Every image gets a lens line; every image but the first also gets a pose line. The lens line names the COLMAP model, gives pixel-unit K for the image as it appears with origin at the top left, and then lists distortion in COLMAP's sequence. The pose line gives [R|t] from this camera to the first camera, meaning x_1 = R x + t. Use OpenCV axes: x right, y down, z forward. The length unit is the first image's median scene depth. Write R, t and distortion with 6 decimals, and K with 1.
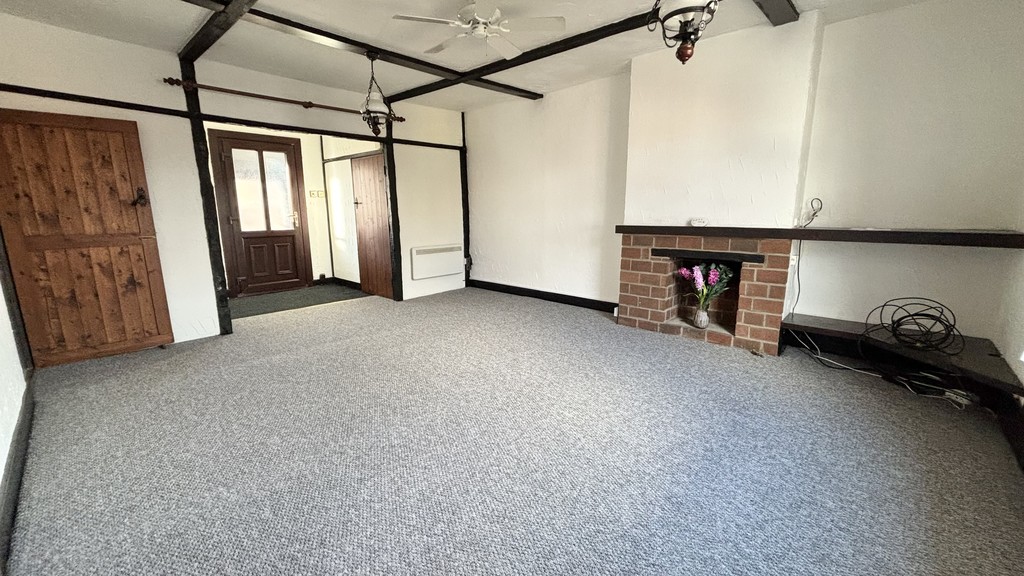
lens RADIAL K [[411.5, 0, 512.1], [0, 411.5, 289.2], [0, 0, 1]] dist [0.002111, -0.002043]
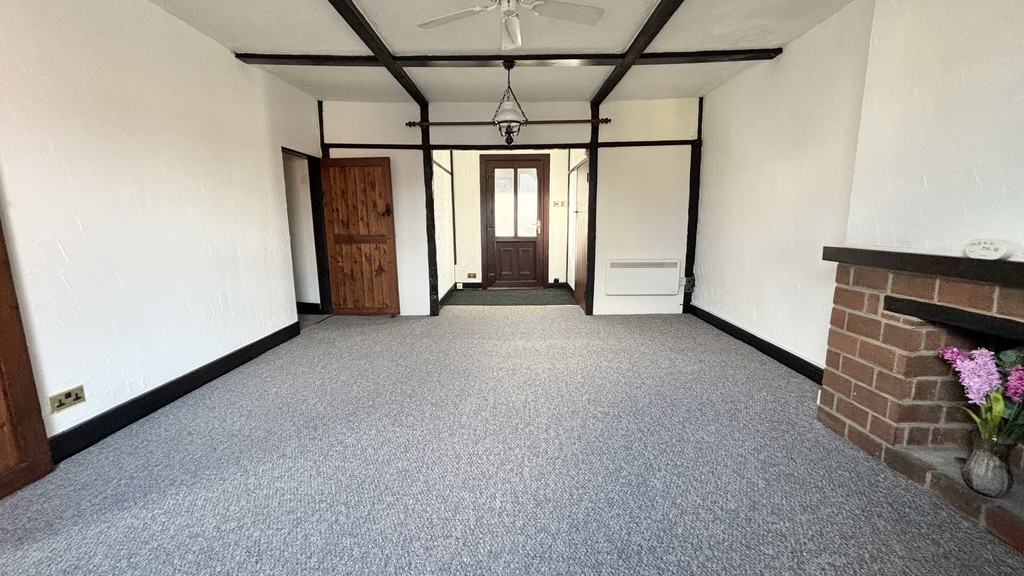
lens RADIAL K [[411.5, 0, 513.4], [0, 411.5, 289.9], [0, 0, 1]] dist [0.002111, -0.002043]
pose [[0.667308, 0.128219, -0.733662, 0.395865], [-0.140182, 0.989086, 0.045354, -0.063037], [0.731471, 0.072581, 0.677999, 0.312949]]
